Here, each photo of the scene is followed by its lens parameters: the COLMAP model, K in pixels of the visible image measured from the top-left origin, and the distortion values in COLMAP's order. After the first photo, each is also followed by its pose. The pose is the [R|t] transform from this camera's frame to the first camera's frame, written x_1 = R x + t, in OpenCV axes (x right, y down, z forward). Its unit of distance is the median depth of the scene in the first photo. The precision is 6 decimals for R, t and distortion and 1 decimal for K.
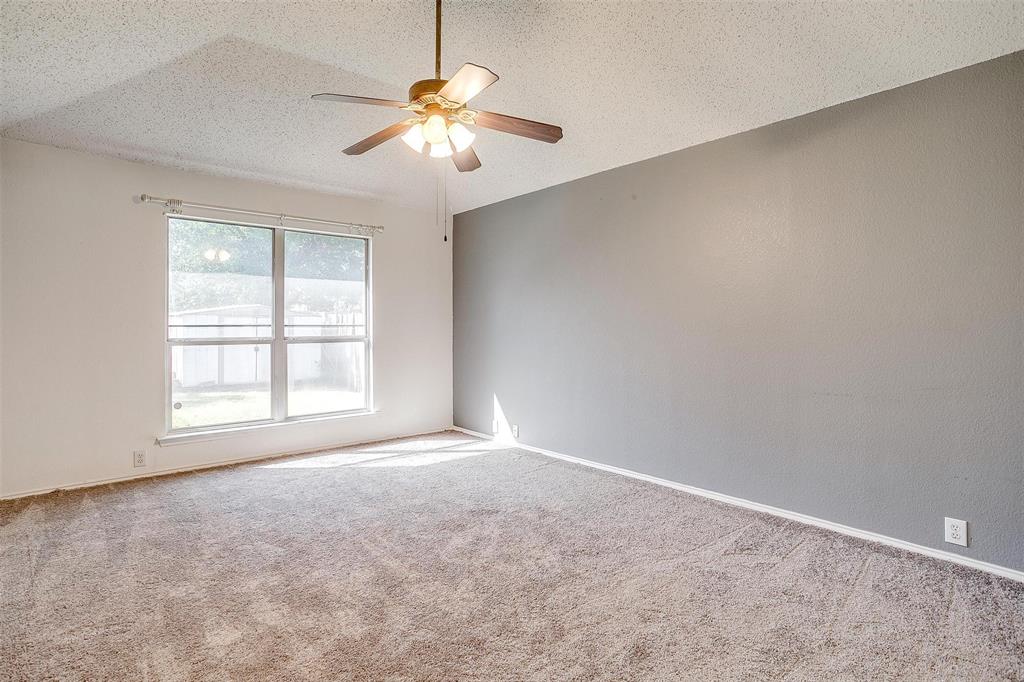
lens RADIAL K [[501.8, 0, 507.6], [0, 501.8, 336.5], [0, 0, 1]] dist [-0.058010, 0.031140]
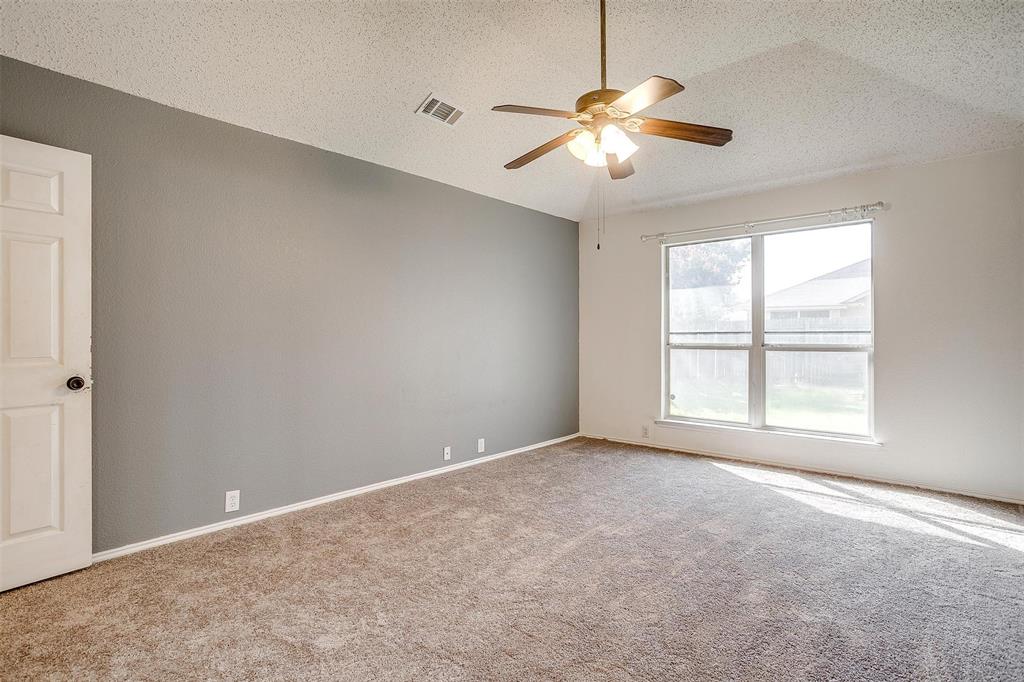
lens RADIAL K [[501.8, 0, 507.6], [0, 501.8, 336.5], [0, 0, 1]] dist [-0.058010, 0.031140]
pose [[0.133653, 0.002161, -0.991026, 0.478551], [-0.018558, 0.999828, -0.000322, -0.003390], [0.990854, 0.018434, 0.133670, 0.382577]]
